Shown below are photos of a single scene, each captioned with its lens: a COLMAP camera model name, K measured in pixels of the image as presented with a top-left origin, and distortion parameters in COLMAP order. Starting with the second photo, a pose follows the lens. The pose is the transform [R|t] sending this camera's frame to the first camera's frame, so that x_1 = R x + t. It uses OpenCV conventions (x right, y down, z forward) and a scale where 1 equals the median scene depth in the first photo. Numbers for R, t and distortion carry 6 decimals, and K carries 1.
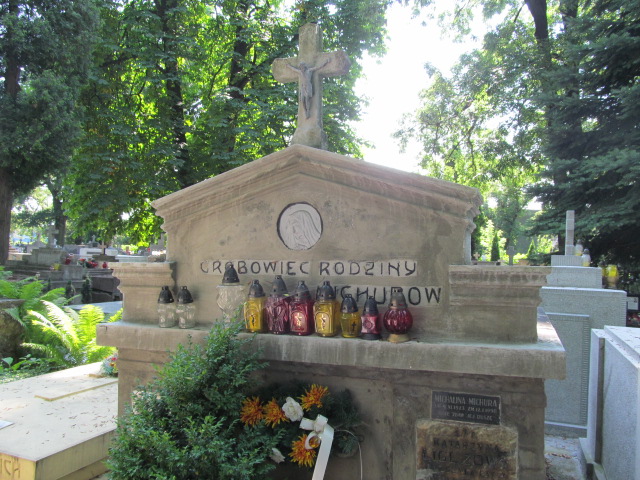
lens RADIAL K [[539.4, 0, 320.9], [0, 539.4, 240.5], [0, 0, 1]] dist [-0.049073, 0.027414]
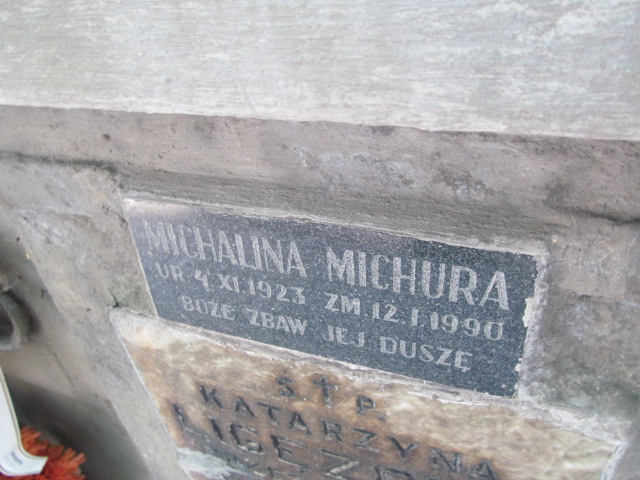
lens RADIAL K [[539.4, 0, 320.9], [0, 539.4, 238.2], [0, 0, 1]] dist [-0.049073, 0.027414]
pose [[0.993335, -0.097846, -0.060931, 0.287405], [0.114221, 0.764499, 0.634425, 0.199519], [-0.015495, -0.637156, 0.770579, 0.895346]]
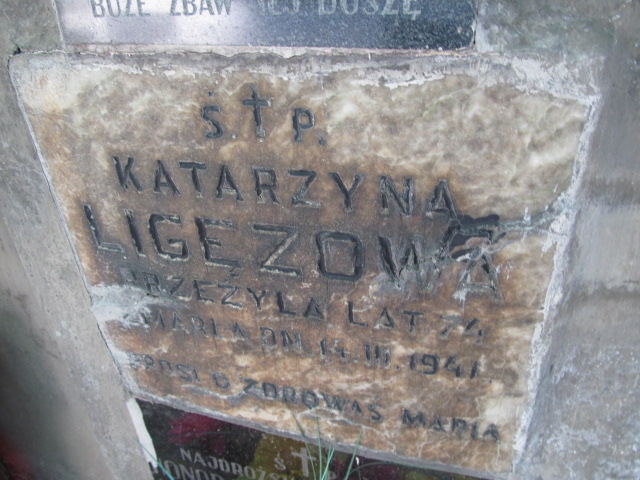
lens RADIAL K [[539.4, 0, 320.8], [0, 539.4, 241.2], [0, 0, 1]] dist [-0.049073, 0.027414]
pose [[0.995446, -0.091195, 0.027773, 0.283407], [0.058879, 0.817274, 0.573234, 0.300802], [-0.074975, -0.568988, 0.818921, 0.850115]]
